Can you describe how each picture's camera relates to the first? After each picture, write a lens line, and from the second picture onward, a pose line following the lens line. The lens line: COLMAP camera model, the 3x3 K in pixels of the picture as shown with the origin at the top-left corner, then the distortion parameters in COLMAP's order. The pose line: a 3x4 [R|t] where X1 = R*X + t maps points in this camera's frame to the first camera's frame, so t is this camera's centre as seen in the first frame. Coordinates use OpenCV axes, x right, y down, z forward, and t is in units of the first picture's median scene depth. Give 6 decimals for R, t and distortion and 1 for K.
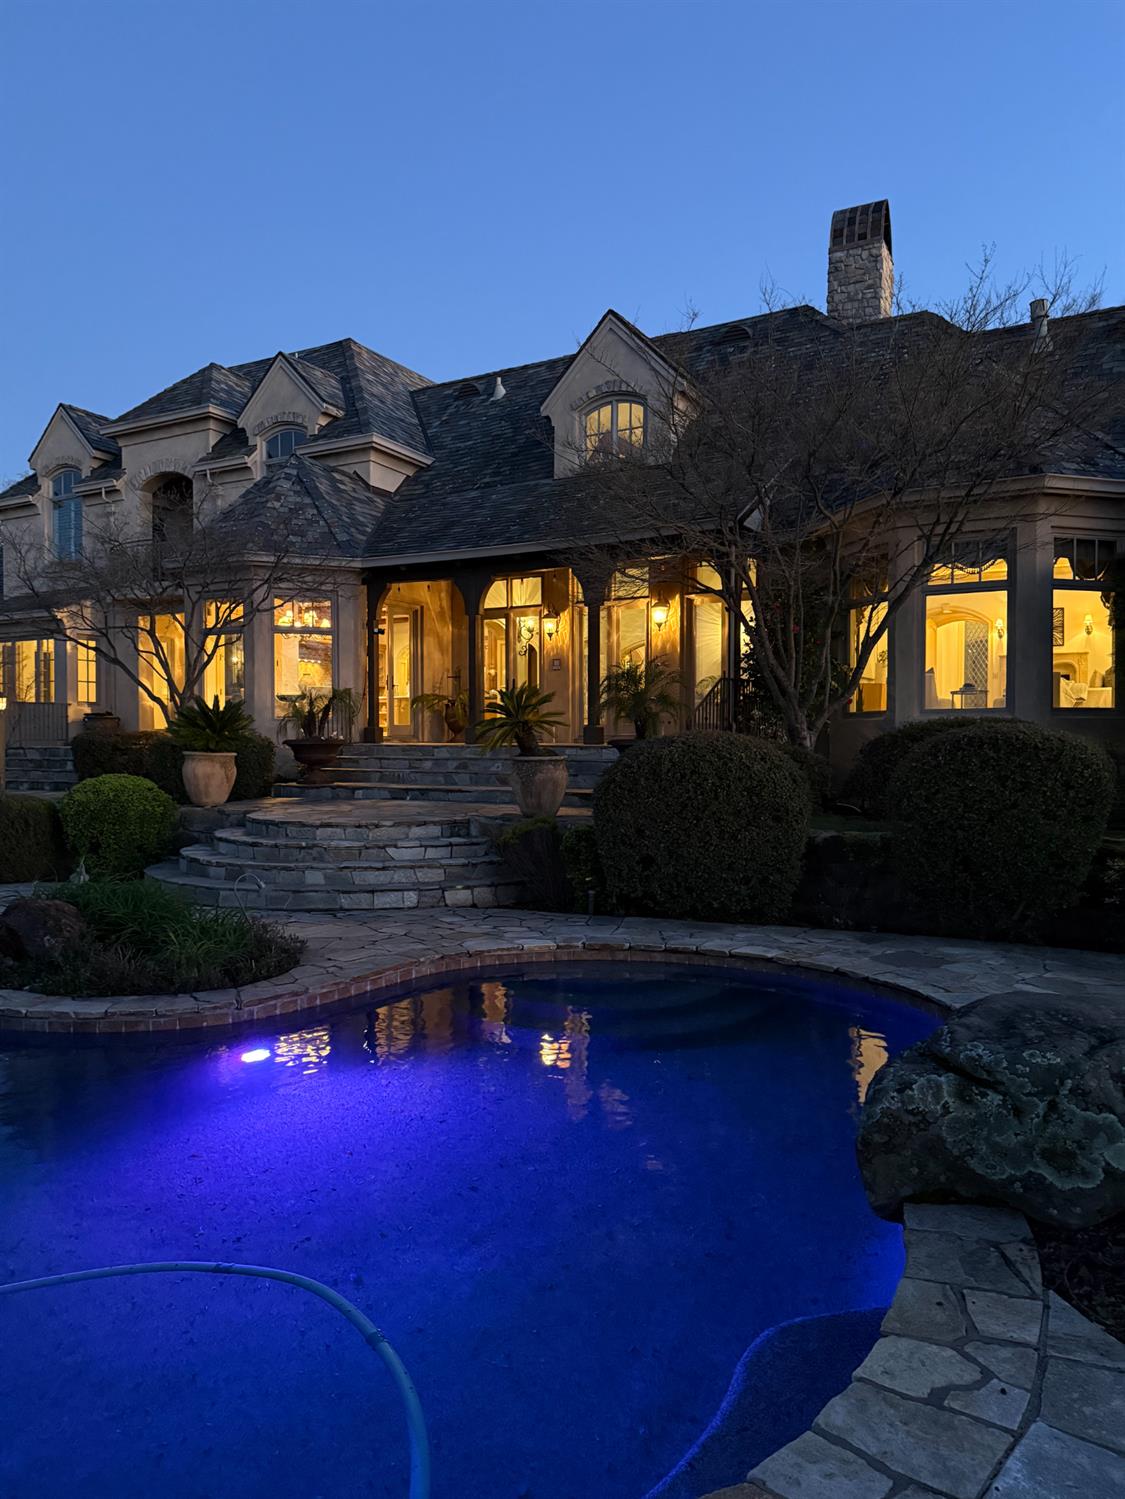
lens RADIAL K [[1045.8, 0, 562.5], [0, 1045.8, 749.5], [0, 0, 1]] dist [0.132928, -0.255837]
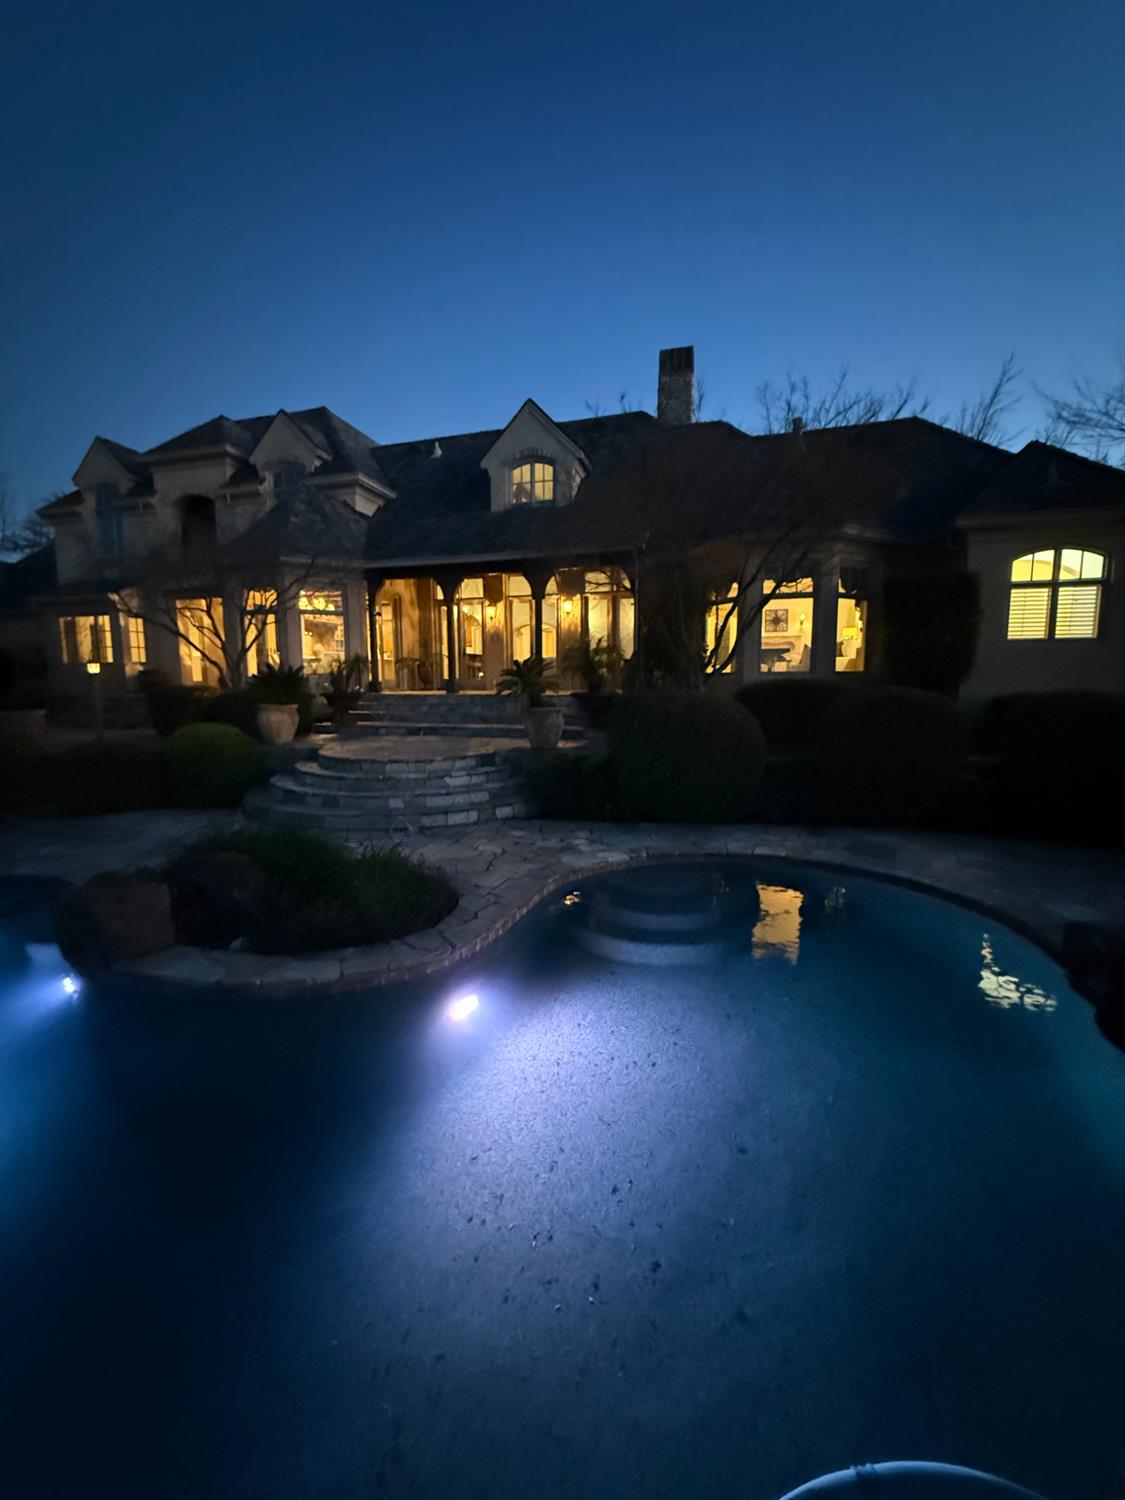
lens RADIAL K [[604.3, 0, 562.4], [0, 604.3, 736.4], [0, 0, 1]] dist [-0.001168, -0.000136]
pose [[0.972221, -0.027039, 0.232497, -0.116189], [0.007052, 0.996238, 0.086371, -0.014784], [-0.233958, -0.082332, 0.968755, 0.125373]]
